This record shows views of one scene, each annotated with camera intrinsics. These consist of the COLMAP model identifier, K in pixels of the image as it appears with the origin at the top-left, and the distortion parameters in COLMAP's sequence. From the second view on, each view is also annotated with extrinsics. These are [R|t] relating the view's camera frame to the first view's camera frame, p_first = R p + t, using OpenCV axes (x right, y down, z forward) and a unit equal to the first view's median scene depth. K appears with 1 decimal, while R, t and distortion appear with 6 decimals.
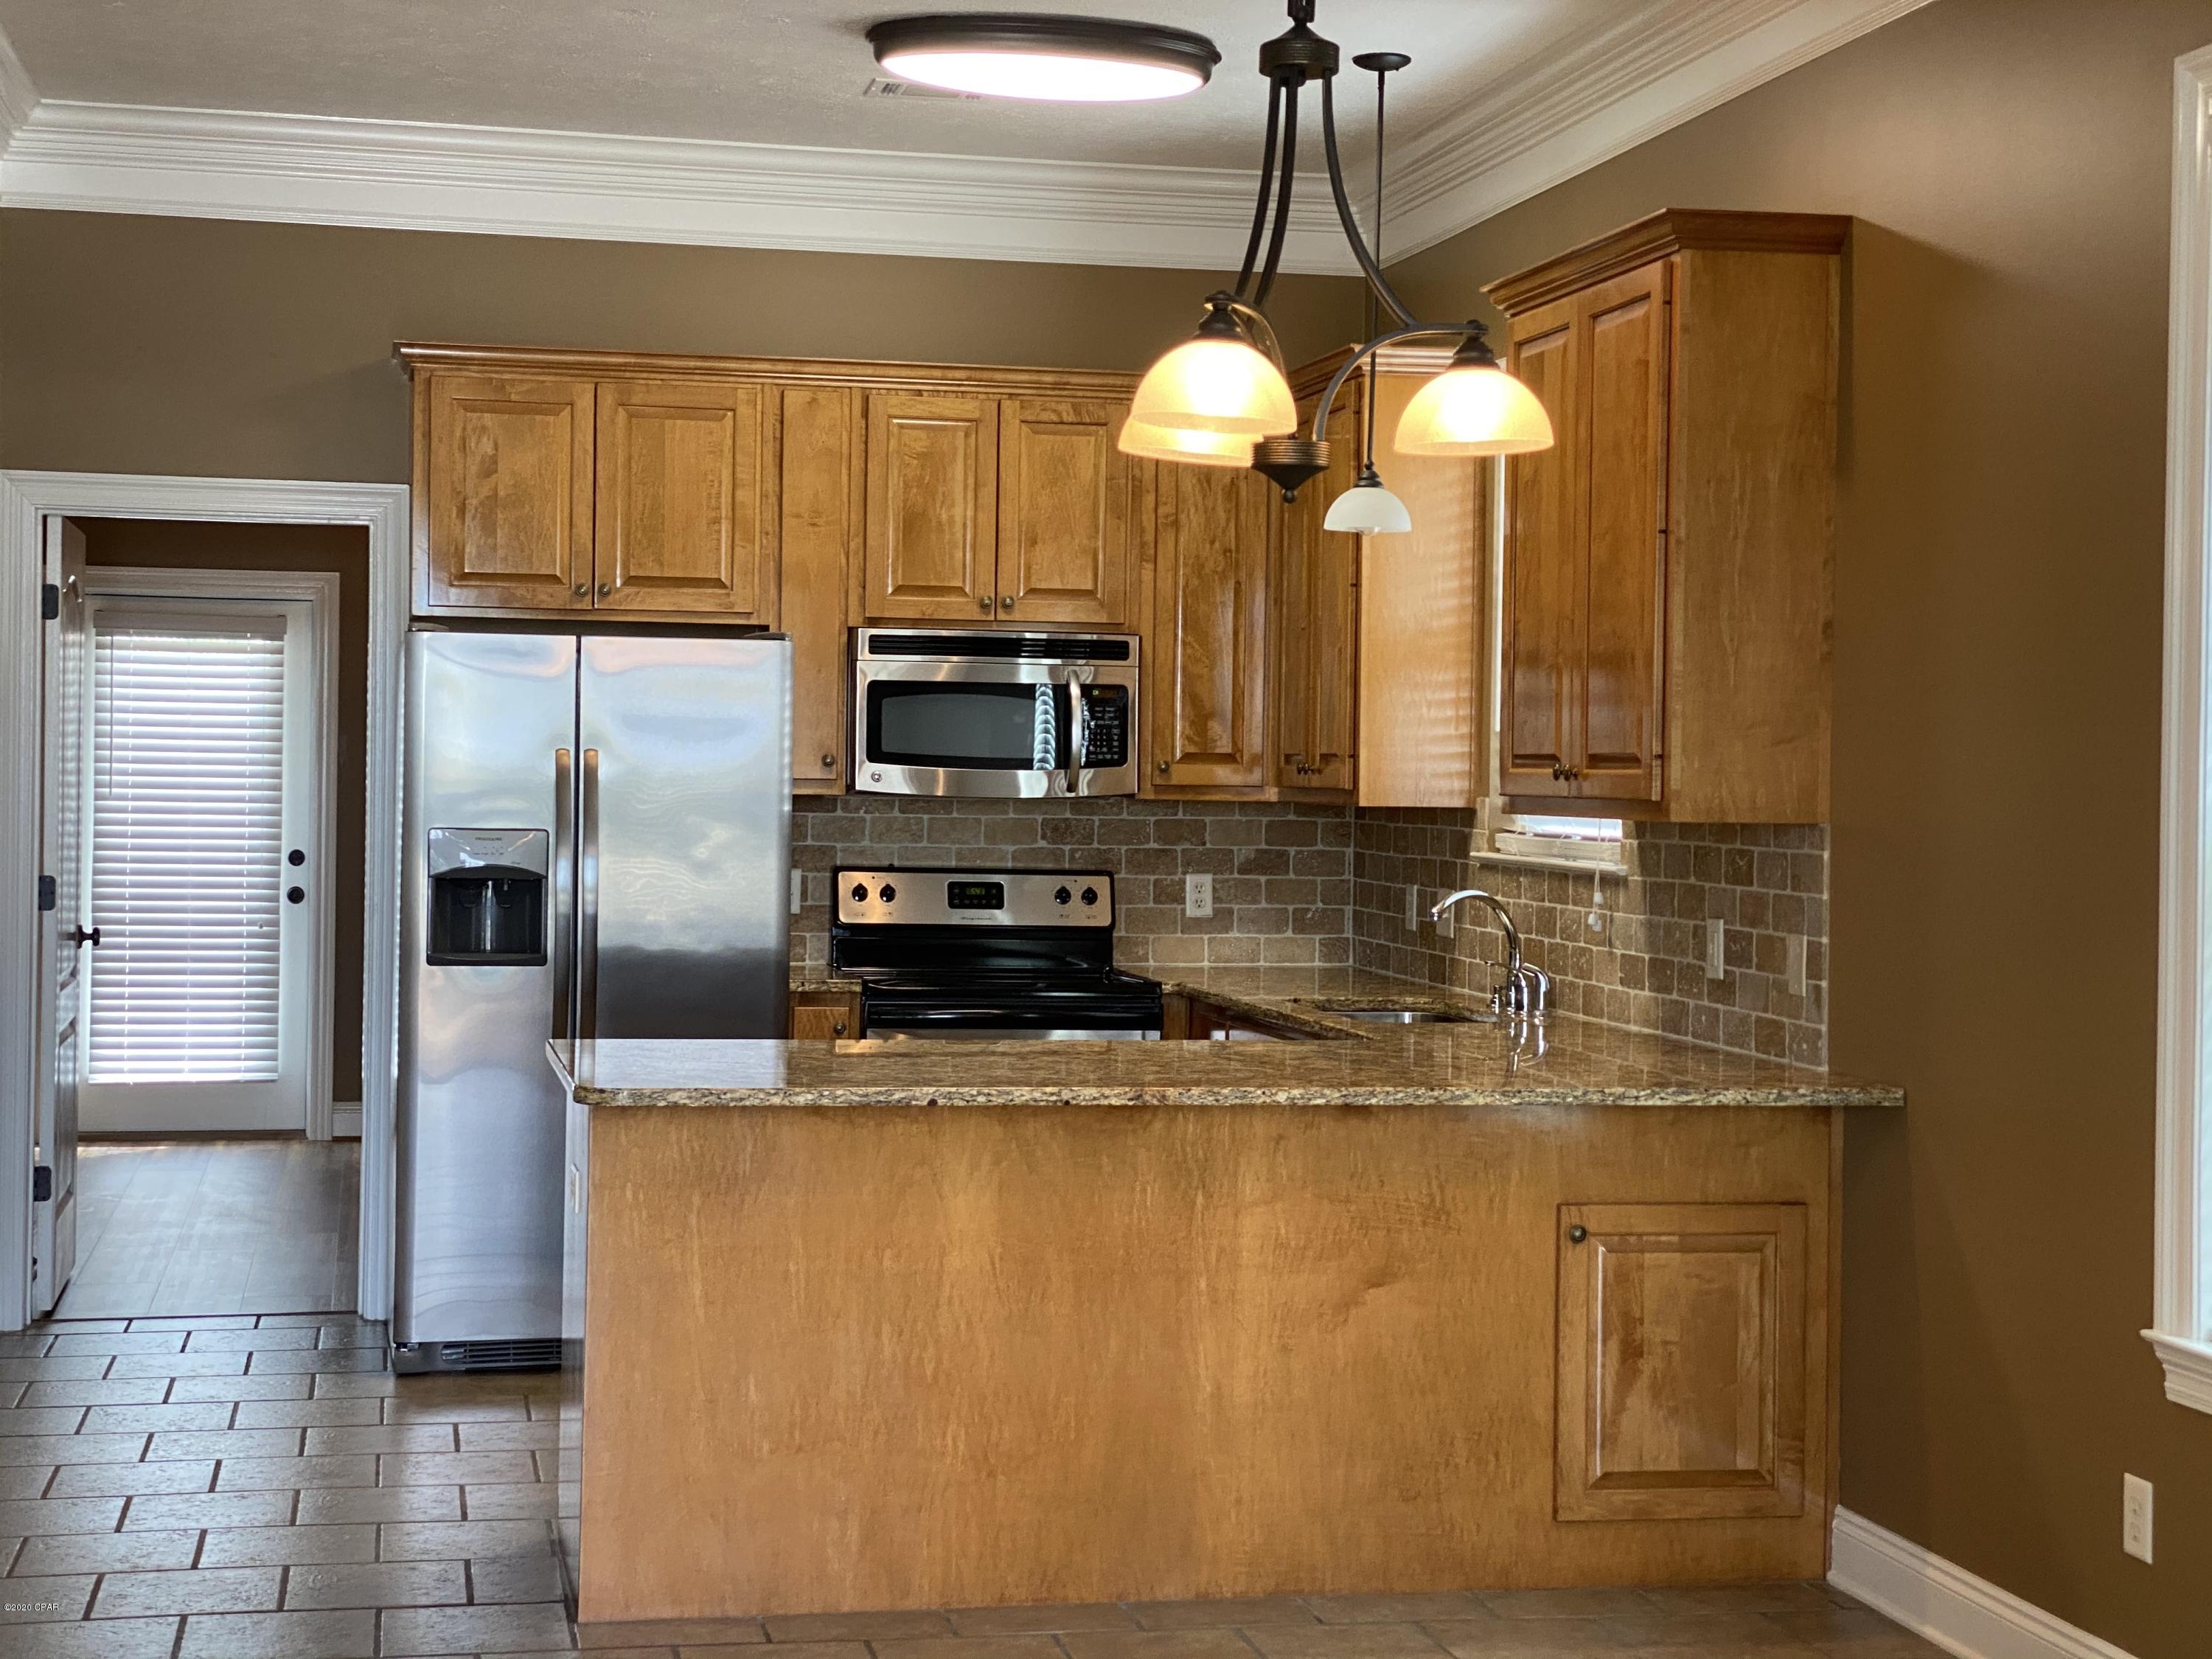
lens RADIAL K [[3348.7, 0, 1059.2], [0, 3348.7, 805.0], [0, 0, 1]] dist [0.117427, 0.000000]
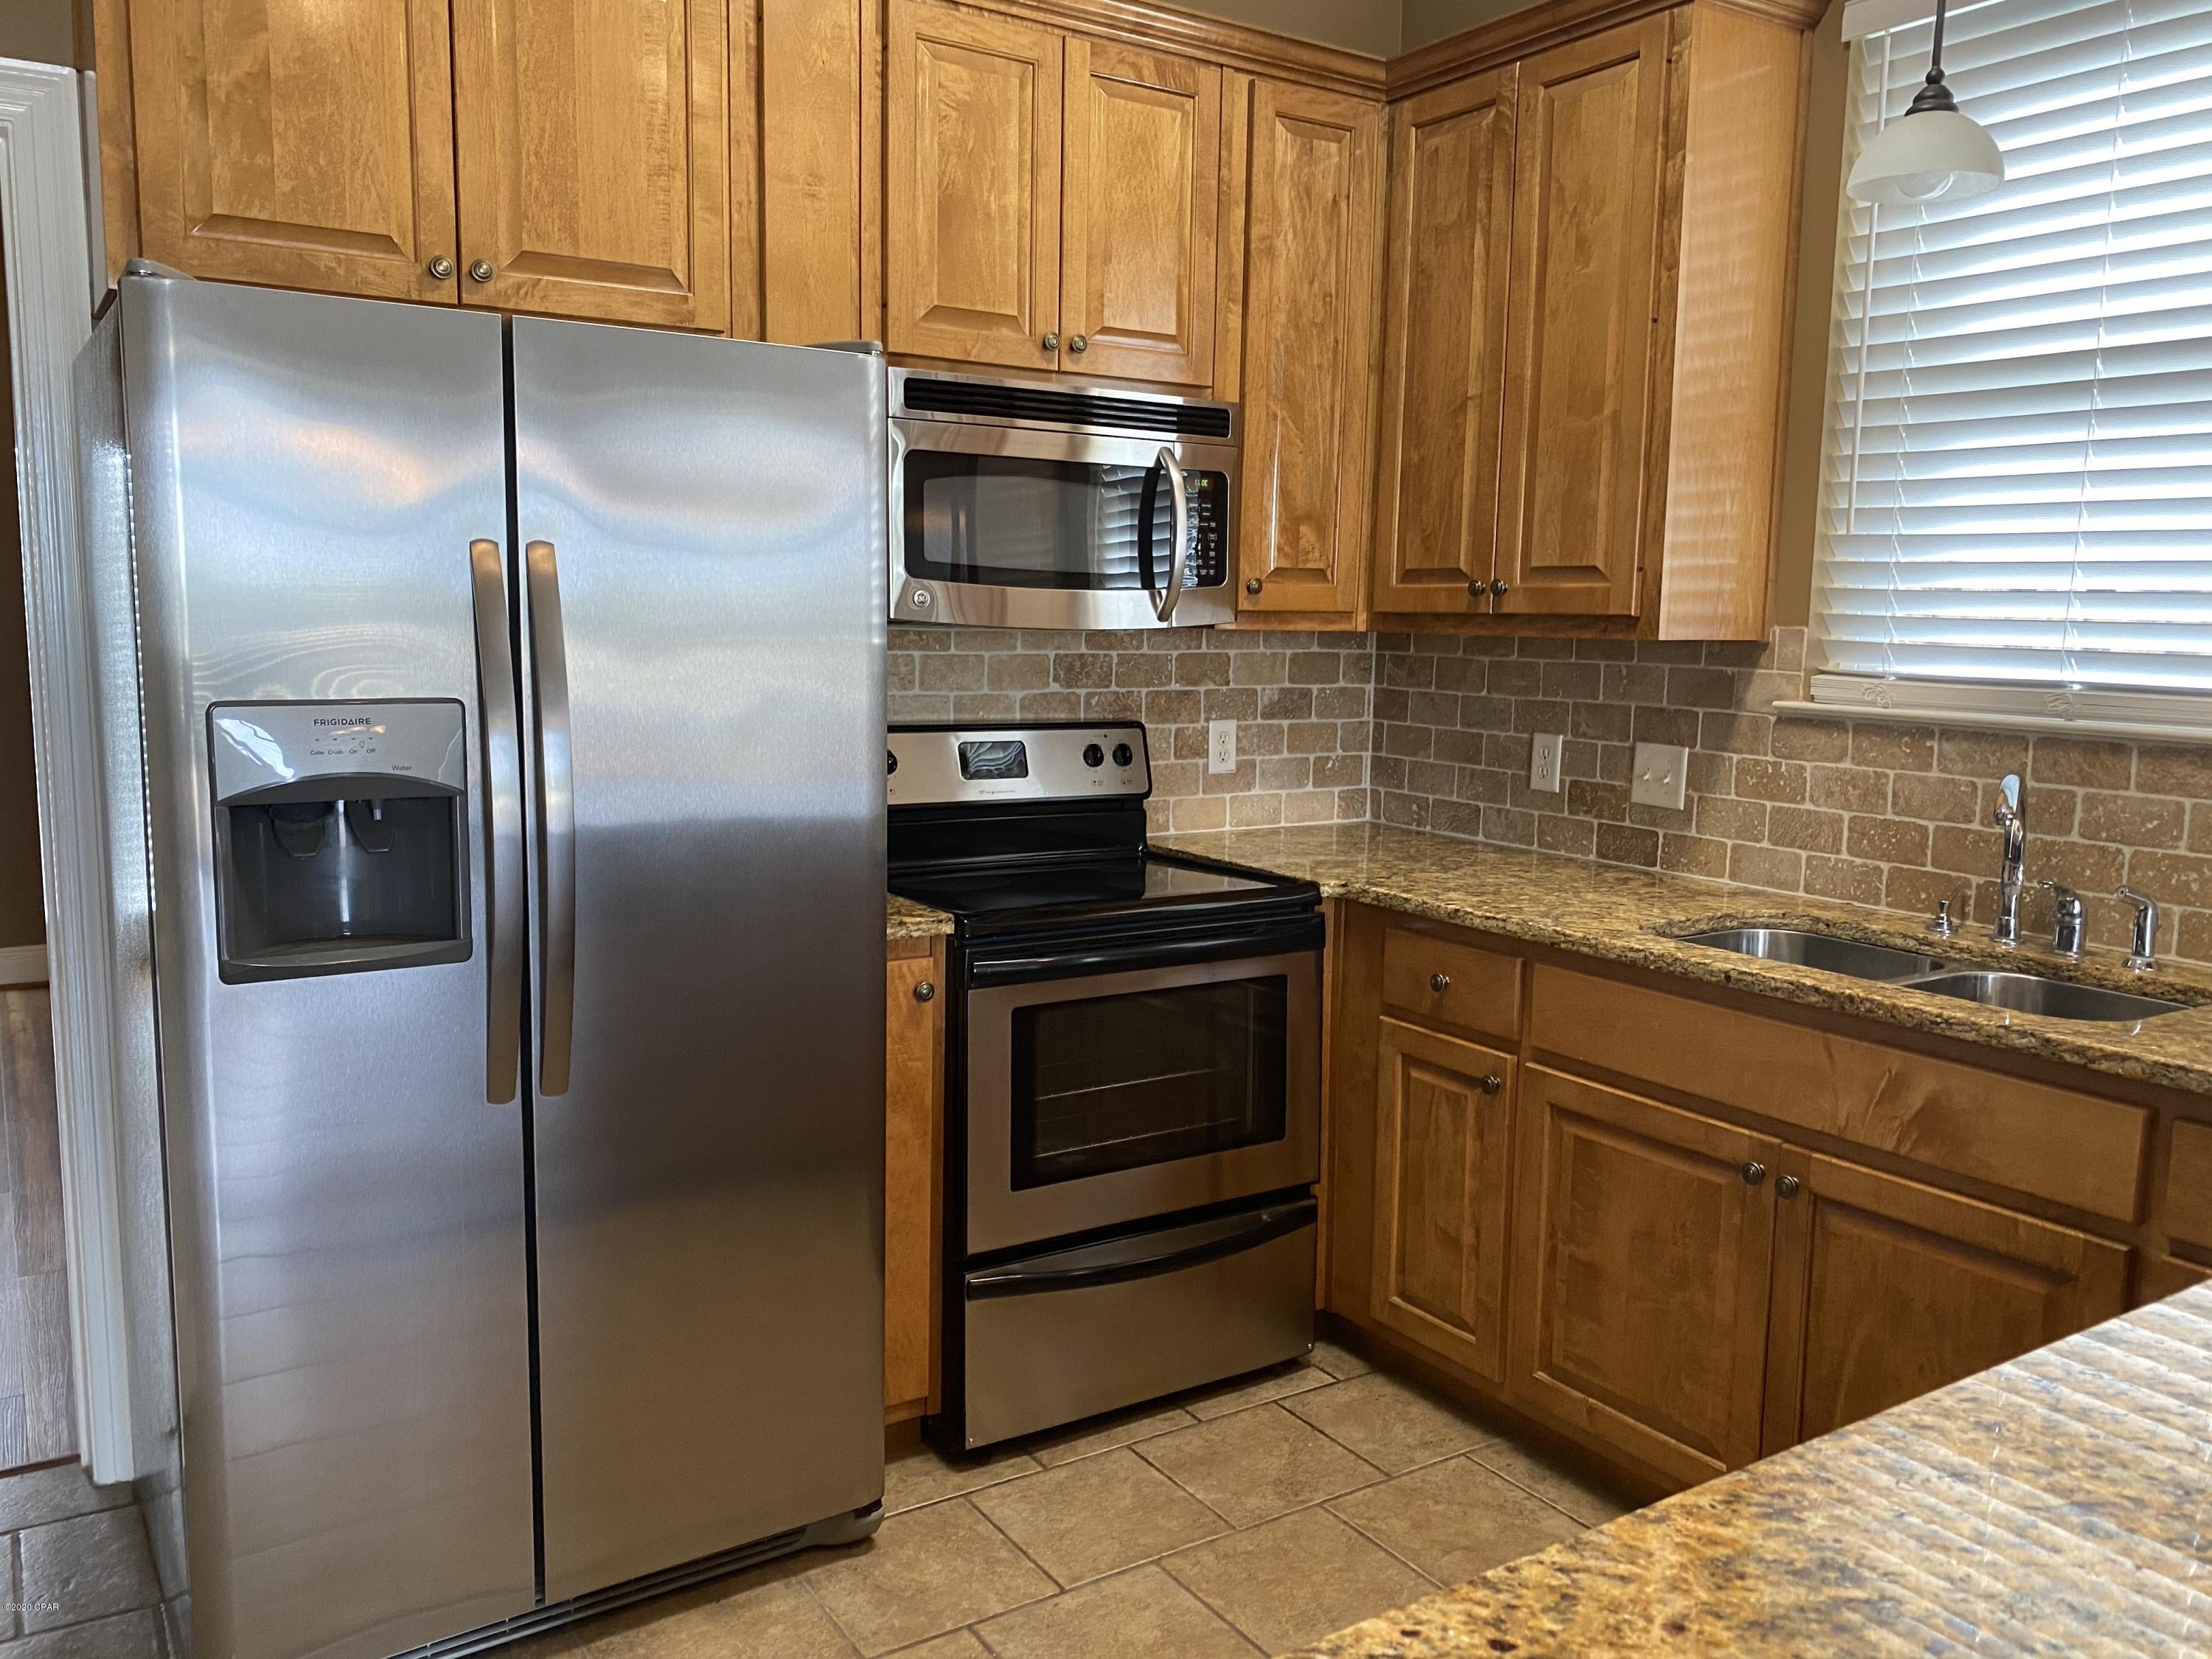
lens RADIAL K [[1701.4, 0, 1107.3], [0, 1701.4, 833.4], [0, 0, 1]] dist [0.043114, -0.068171]
pose [[0.928911, -0.049408, 0.366991, -0.145032], [0.002605, 0.991906, 0.126948, -0.004933], [-0.370293, -0.116968, 0.921522, 0.662415]]
